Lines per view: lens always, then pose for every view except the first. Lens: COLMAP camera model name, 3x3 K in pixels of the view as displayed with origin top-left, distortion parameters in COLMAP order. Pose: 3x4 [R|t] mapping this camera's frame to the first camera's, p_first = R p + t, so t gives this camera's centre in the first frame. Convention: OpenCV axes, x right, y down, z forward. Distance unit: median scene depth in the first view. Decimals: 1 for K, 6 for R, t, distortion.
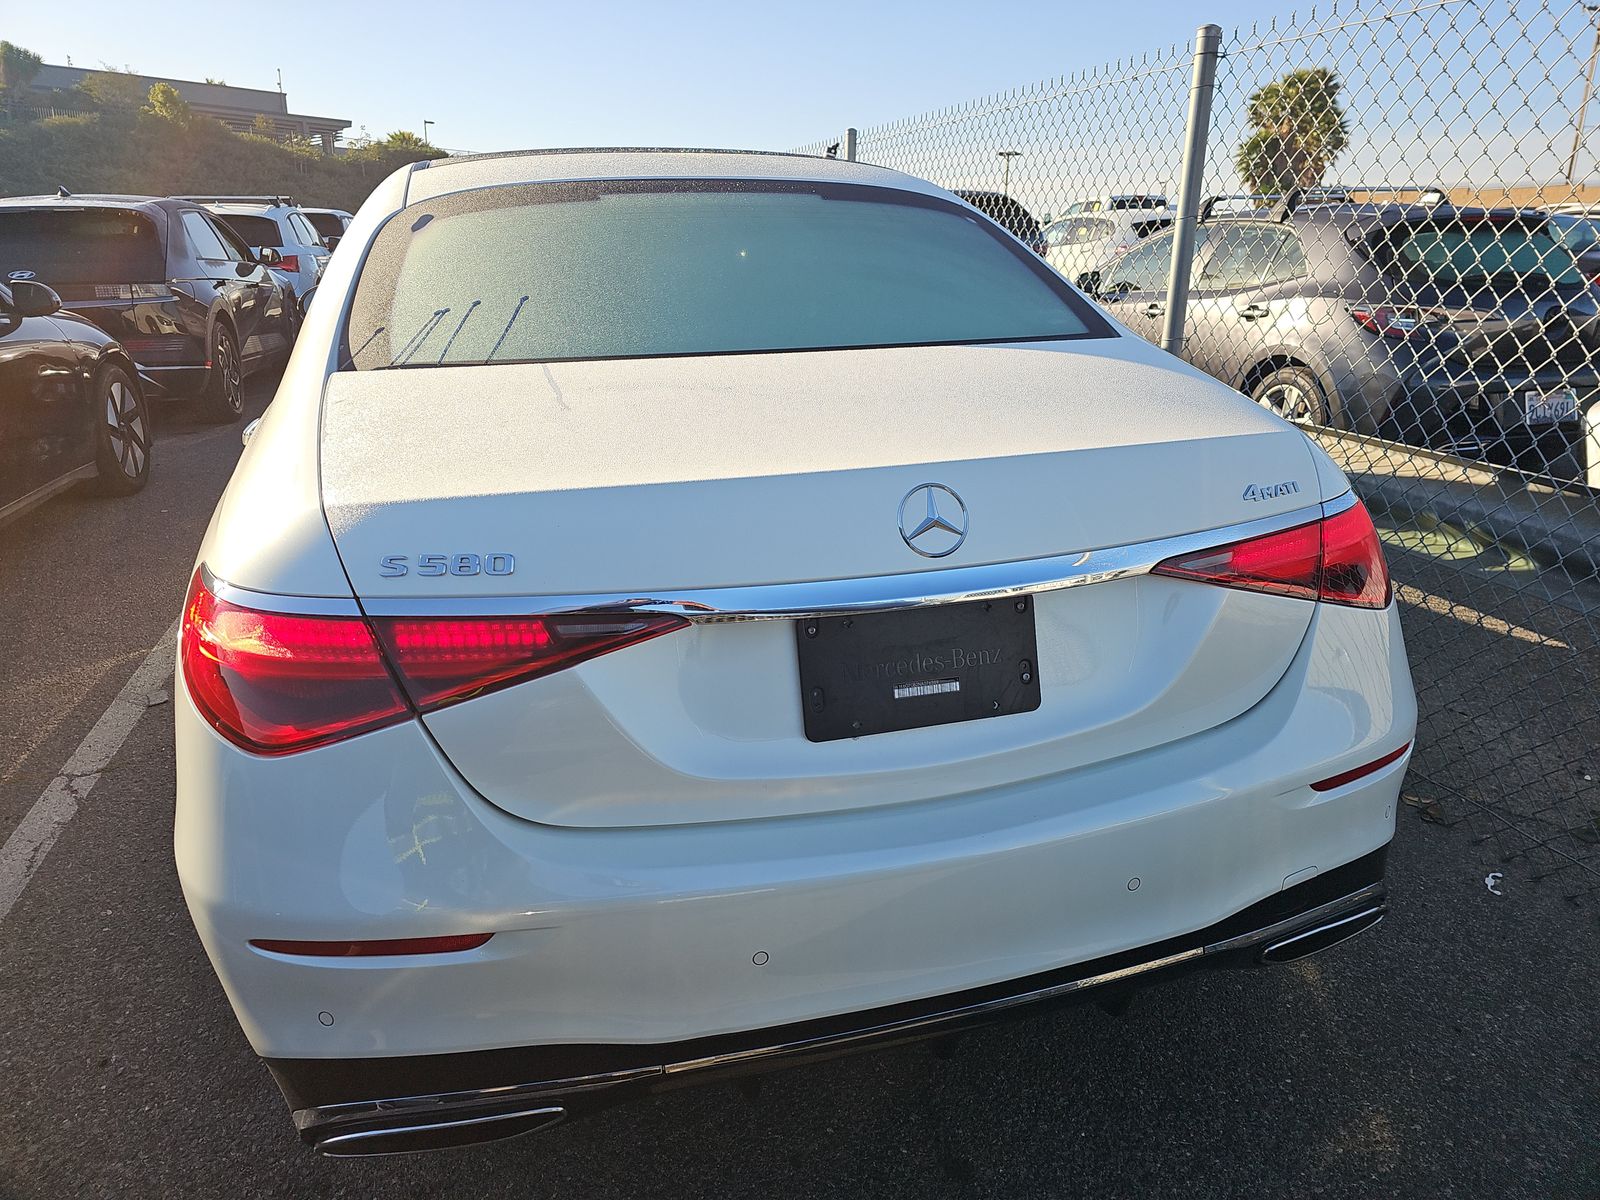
lens RADIAL K [[1065.6, 0, 799.0], [0, 1065.6, 600.9], [0, 0, 1]] dist [0.027956, -0.028836]
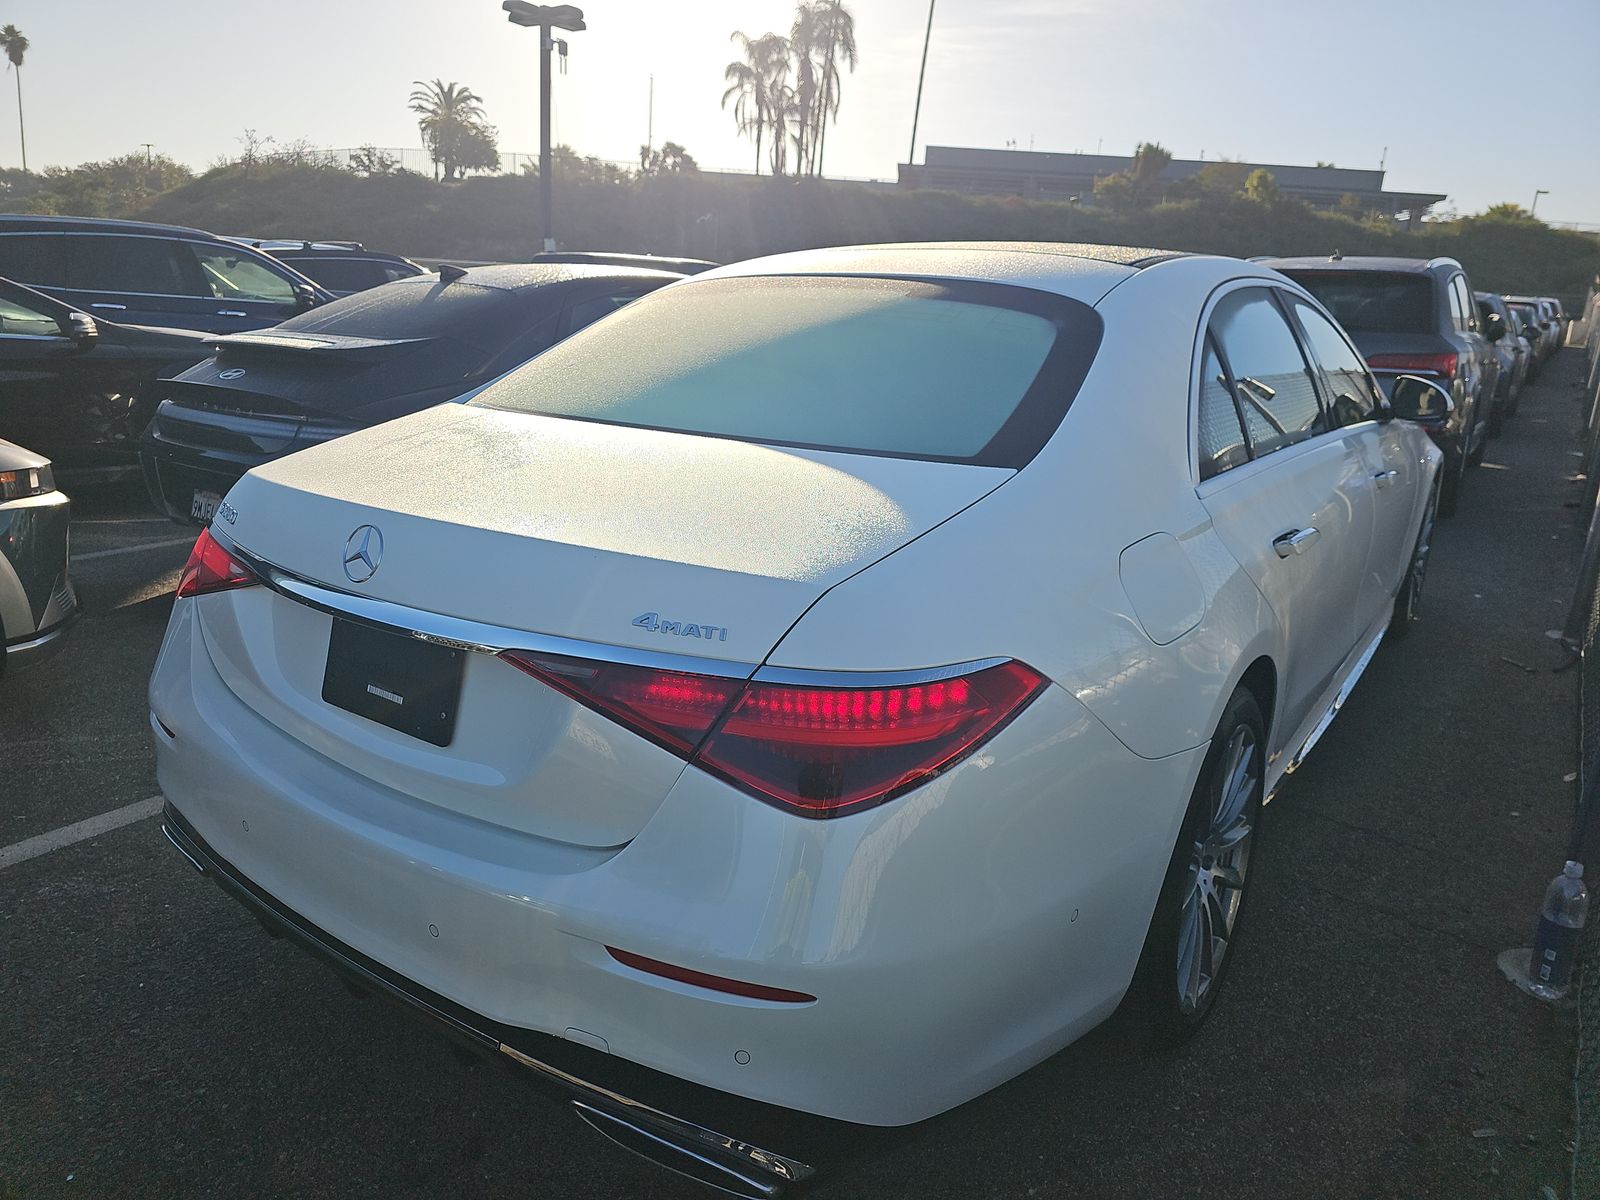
lens RADIAL K [[1065.6, 0, 798.9], [0, 1065.6, 586.5], [0, 0, 1]] dist [0.027956, -0.028836]
pose [[0.621043, 0.229561, -0.749404, 0.286601], [-0.284425, 0.956976, 0.057438, -0.052846], [0.730348, 0.177478, 0.659616, 0.112525]]
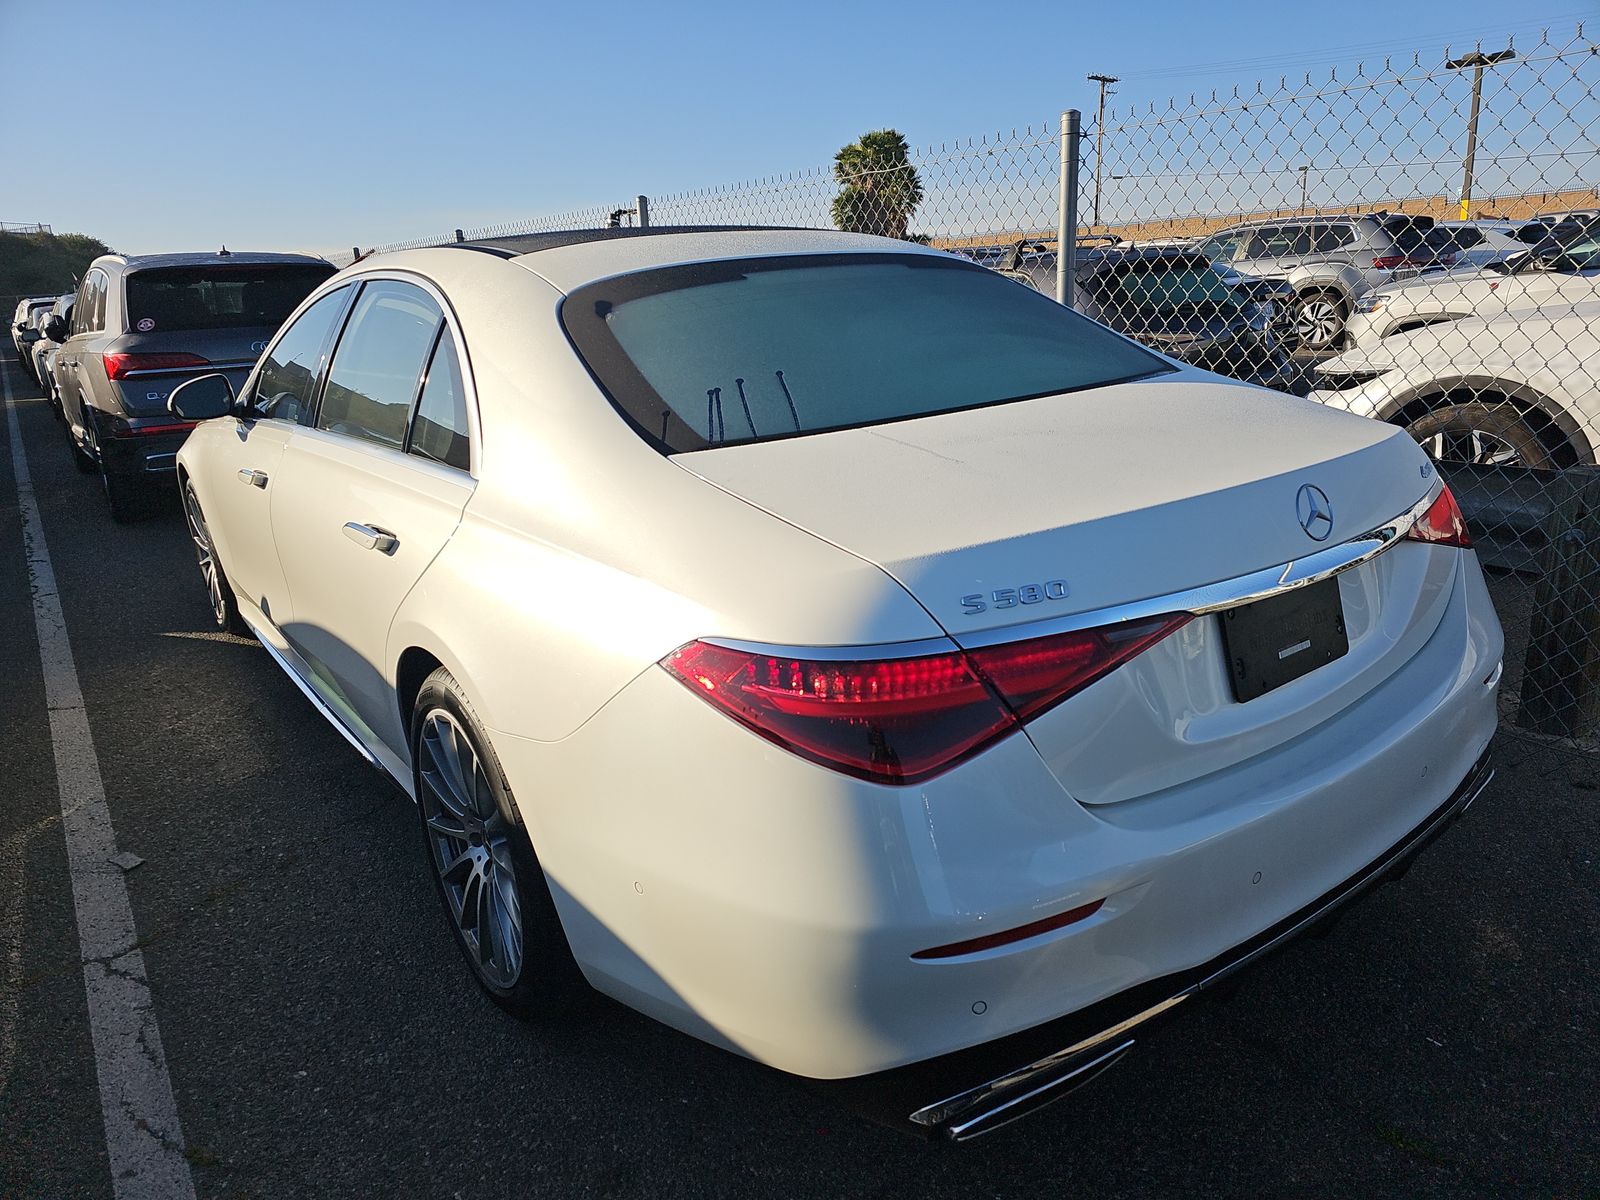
lens RADIAL K [[1065.6, 0, 801.0], [0, 1065.6, 614.6], [0, 0, 1]] dist [0.027956, -0.028836]
pose [[0.941103, -0.144261, 0.305801, -0.175876], [0.155426, 0.987771, -0.012342, -0.006960], [-0.300281, 0.059145, 0.952015, -0.006719]]
